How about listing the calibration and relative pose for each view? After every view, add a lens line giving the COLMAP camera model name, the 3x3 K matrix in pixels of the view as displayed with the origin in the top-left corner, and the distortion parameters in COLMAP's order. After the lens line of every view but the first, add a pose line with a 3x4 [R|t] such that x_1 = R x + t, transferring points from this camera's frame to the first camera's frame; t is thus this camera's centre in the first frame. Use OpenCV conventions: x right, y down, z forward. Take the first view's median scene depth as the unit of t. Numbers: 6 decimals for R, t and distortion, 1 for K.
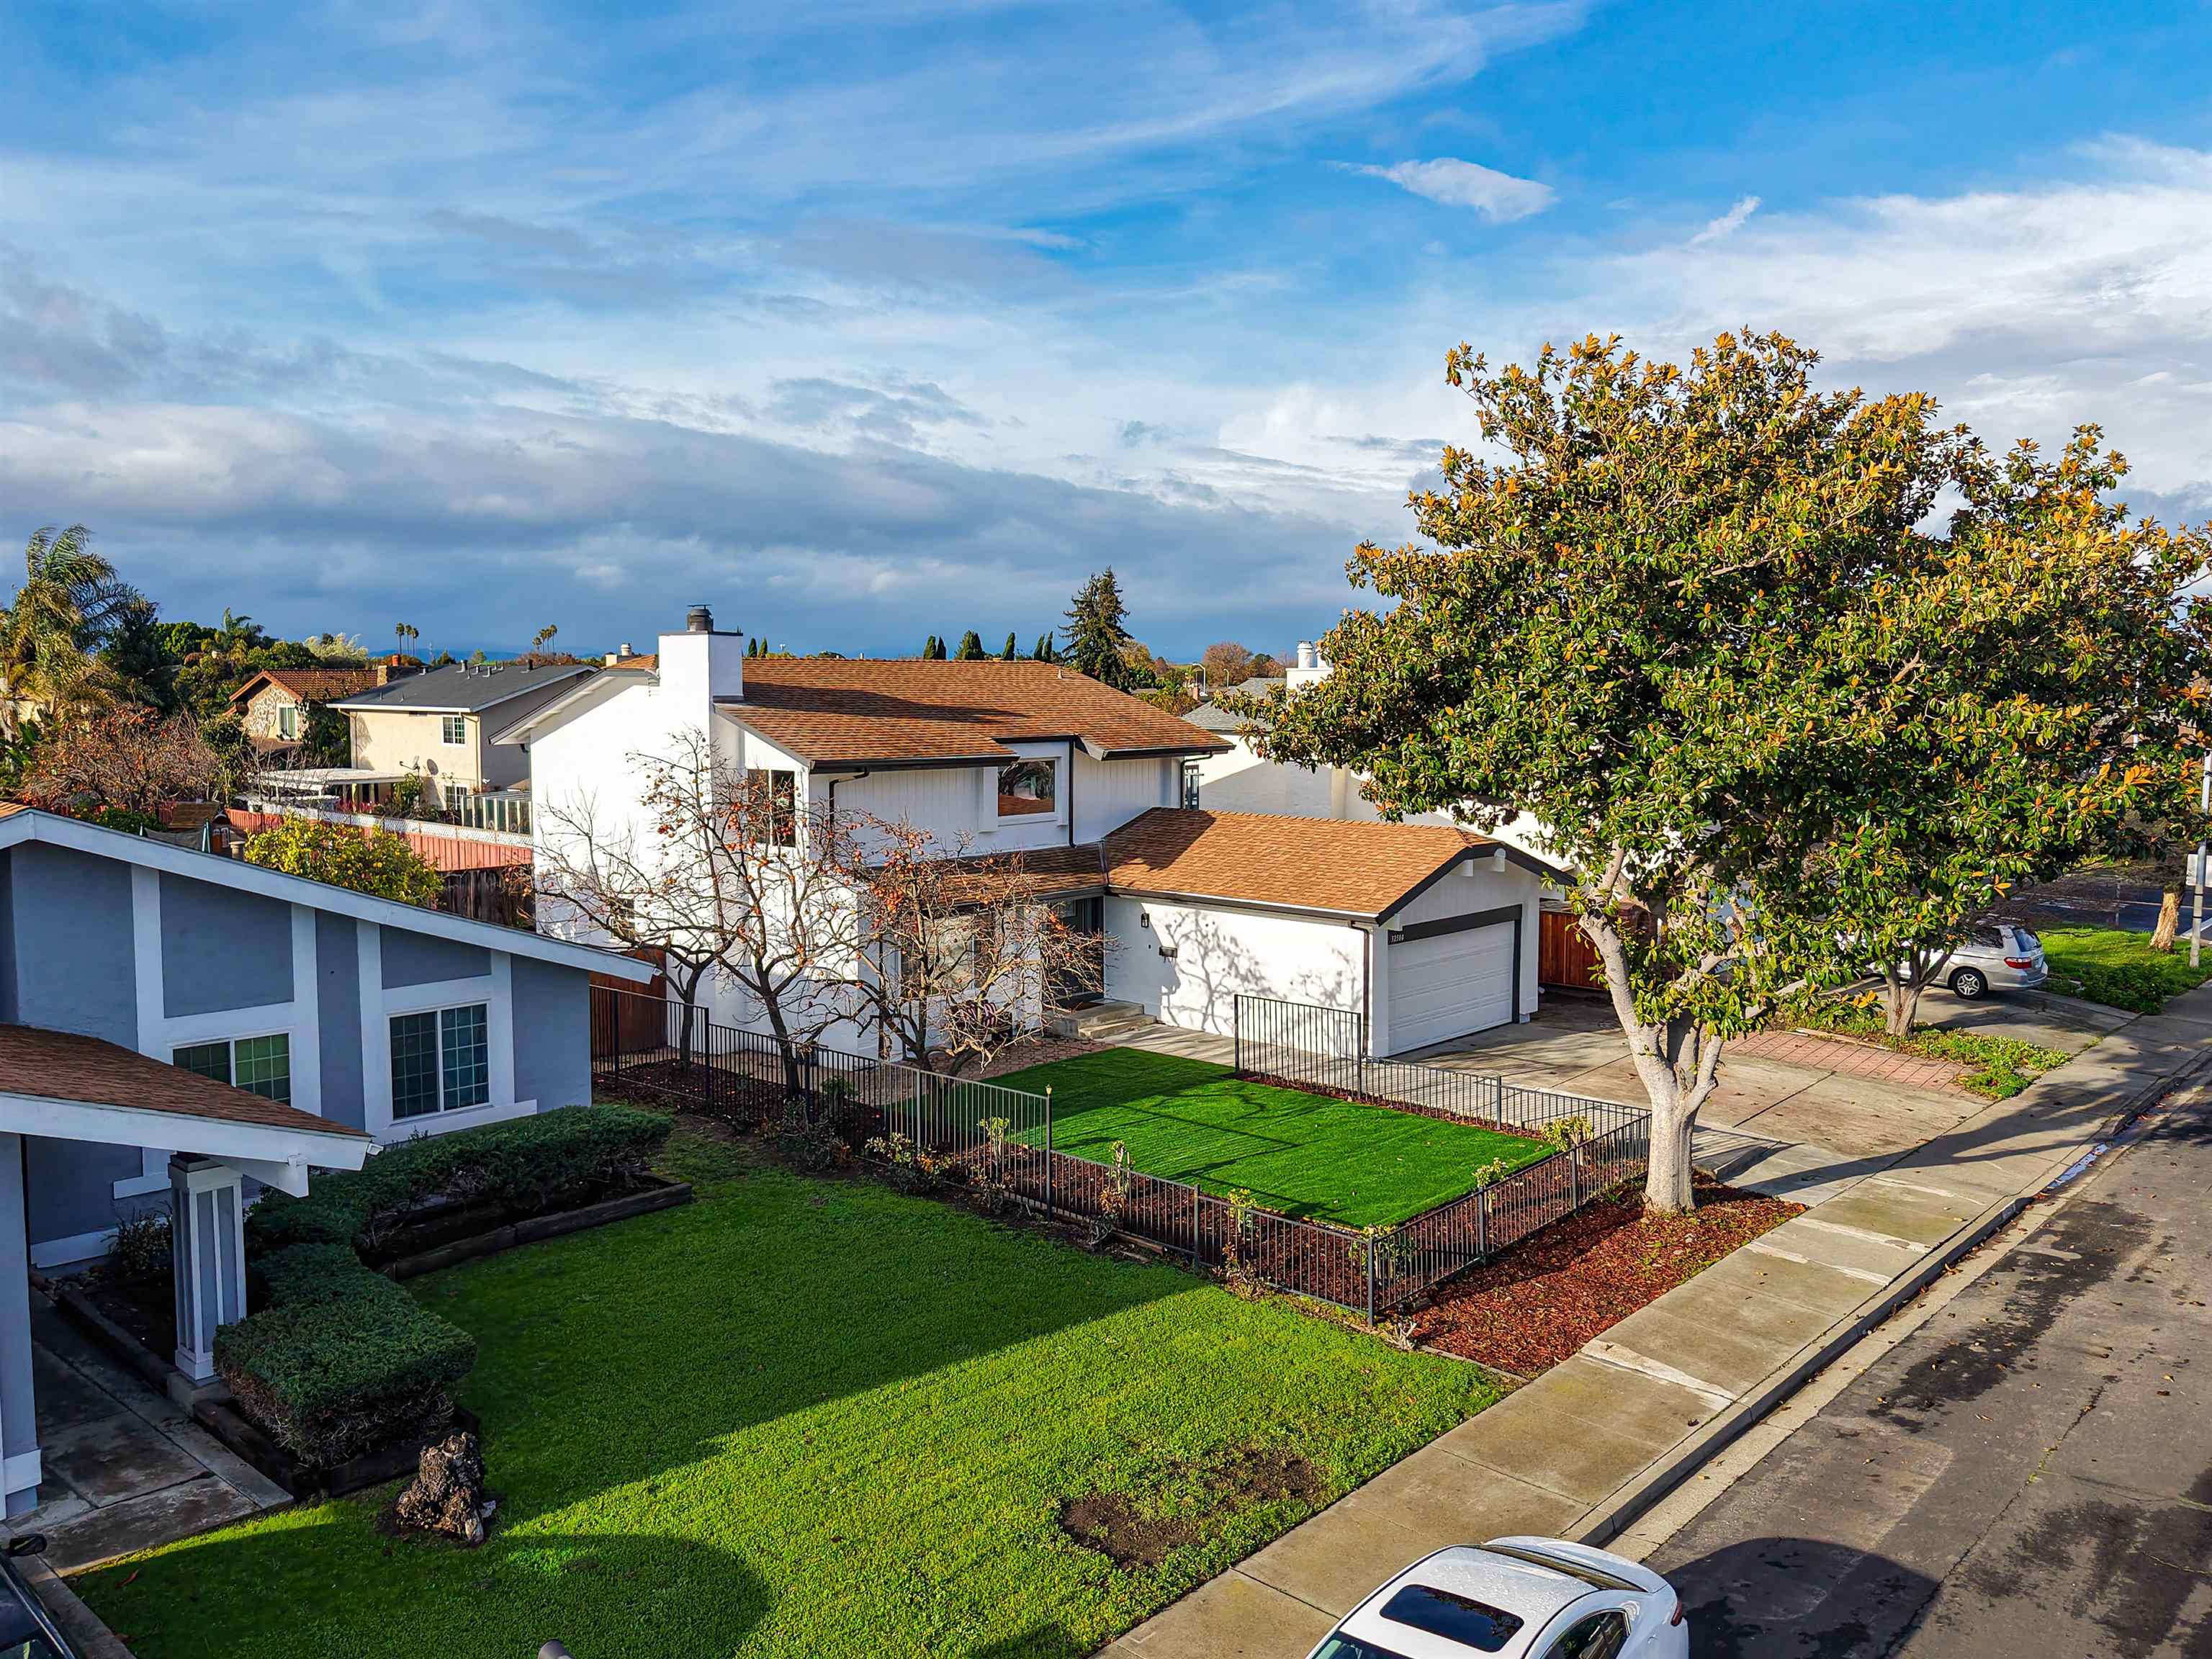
lens RADIAL K [[1761.8, 0, 1111.4], [0, 1761.8, 832.7], [0, 0, 1]] dist [0.009809, 0.007167]
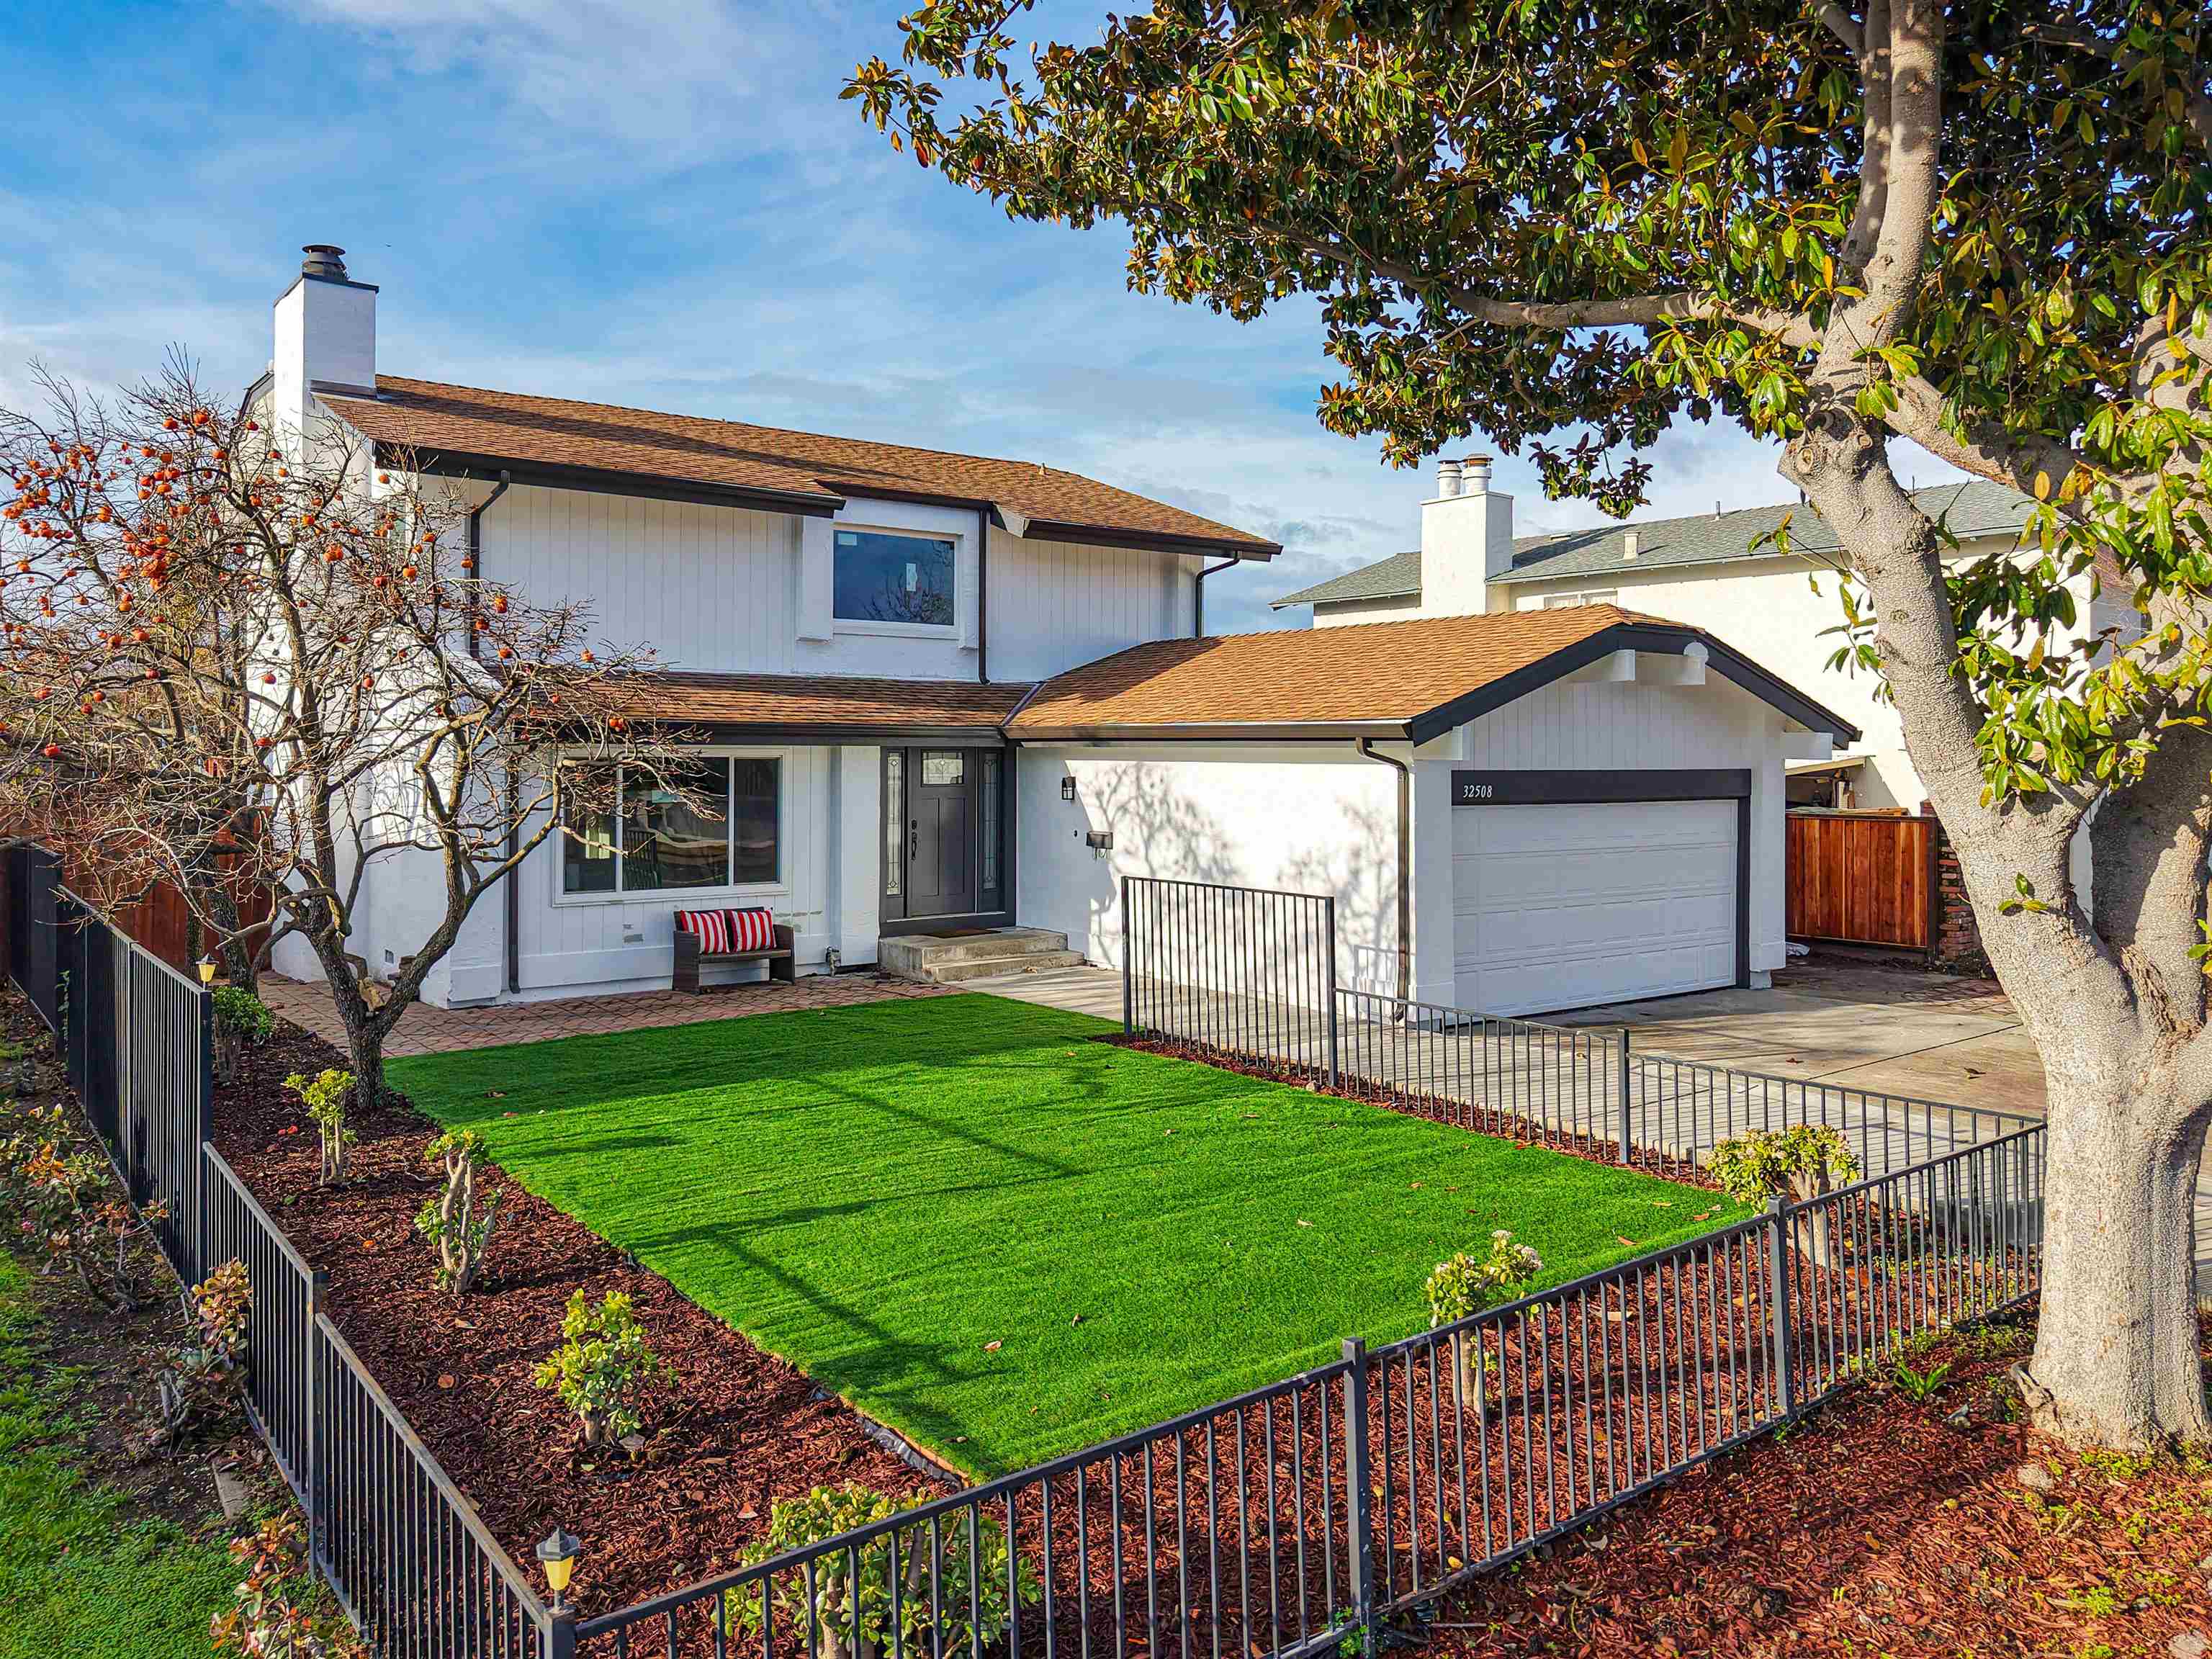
lens RADIAL K [[1609.1, 0, 1125.2], [0, 1609.1, 780.6], [0, 0, 1]] dist [0.027735, -0.030710]
pose [[0.981674, -0.001665, -0.190563, 0.158247], [-0.012333, 0.997311, -0.072245, 0.096928], [0.190170, 0.073271, 0.979013, 0.538391]]
